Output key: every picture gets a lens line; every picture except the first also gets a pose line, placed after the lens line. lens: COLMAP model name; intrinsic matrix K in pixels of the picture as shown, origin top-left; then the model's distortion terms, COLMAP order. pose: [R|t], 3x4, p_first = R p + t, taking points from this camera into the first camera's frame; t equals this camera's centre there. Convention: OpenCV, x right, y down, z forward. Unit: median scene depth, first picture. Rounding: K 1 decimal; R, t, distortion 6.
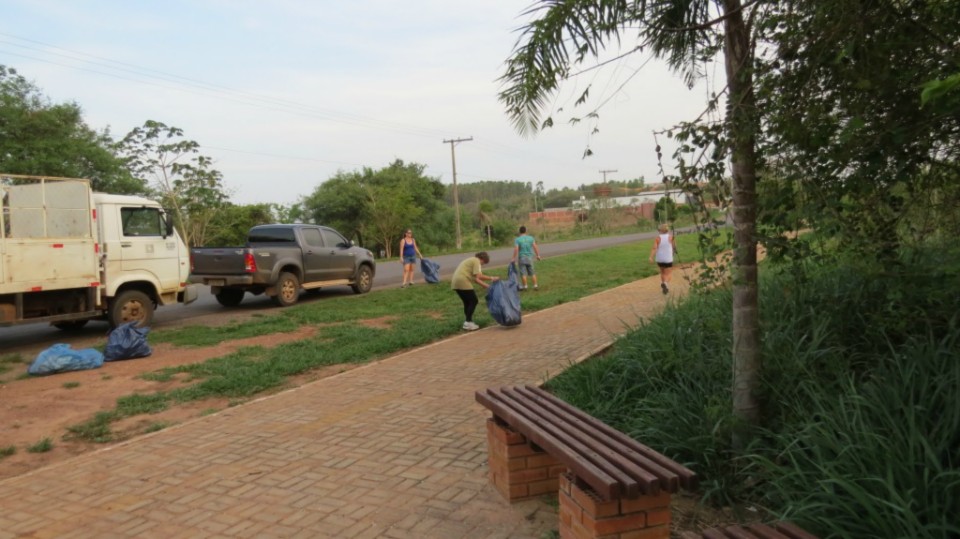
lens RADIAL K [[688.5, 0, 480.0], [0, 688.5, 269.5], [0, 0, 1]] dist [-0.030215, 0.027111]
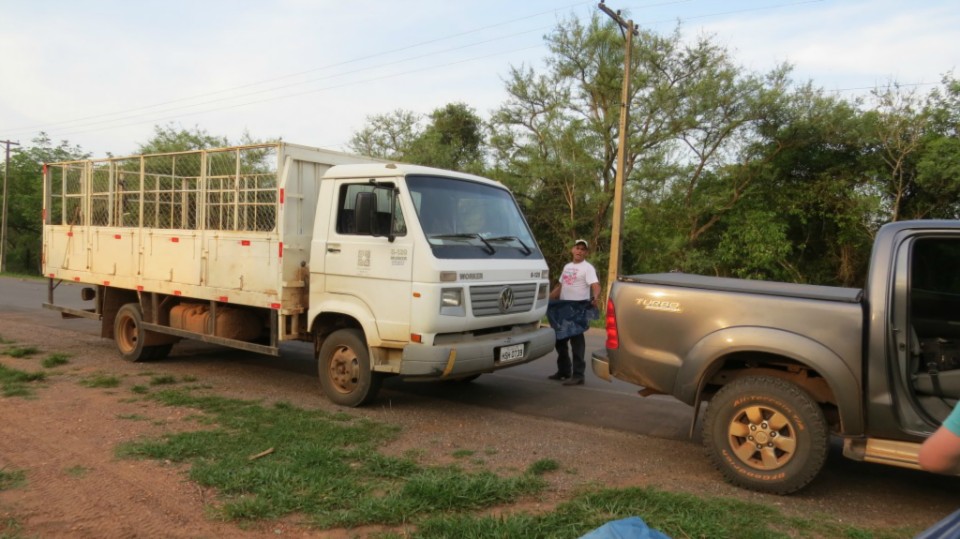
lens RADIAL K [[688.5, 0, 480.0], [0, 688.5, 269.5], [0, 0, 1]] dist [-0.030215, 0.027111]
pose [[-0.170837, 0.054934, -0.983767, 0.033159], [-0.081393, 0.994245, 0.069654, -0.069857], [0.981932, 0.091971, -0.165383, 1.238383]]
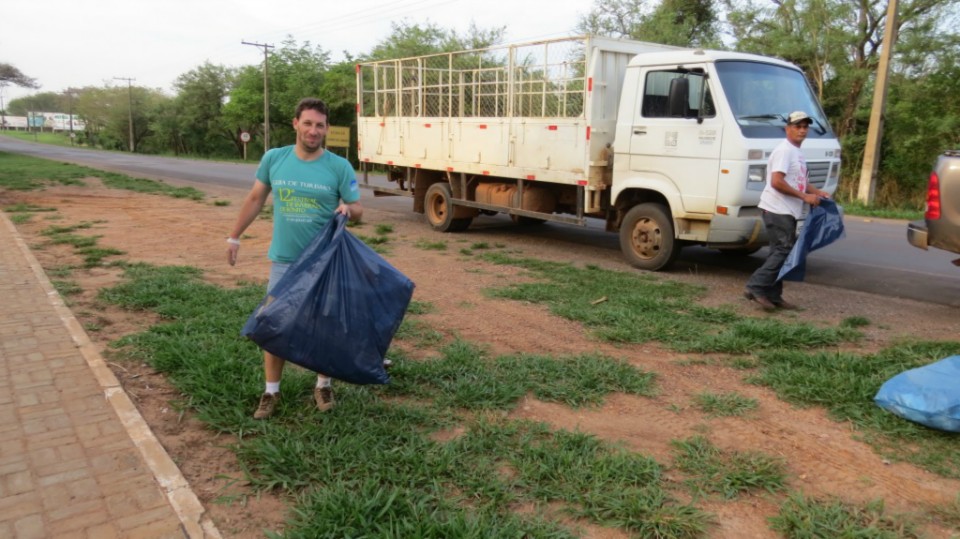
lens RADIAL K [[688.5, 0, 480.0], [0, 688.5, 269.5], [0, 0, 1]] dist [-0.030215, 0.027111]
pose [[-0.441756, 0.200056, -0.874545, 0.146135], [-0.049989, 0.967816, 0.246643, -0.062698], [0.895741, 0.152674, -0.417538, 1.174904]]
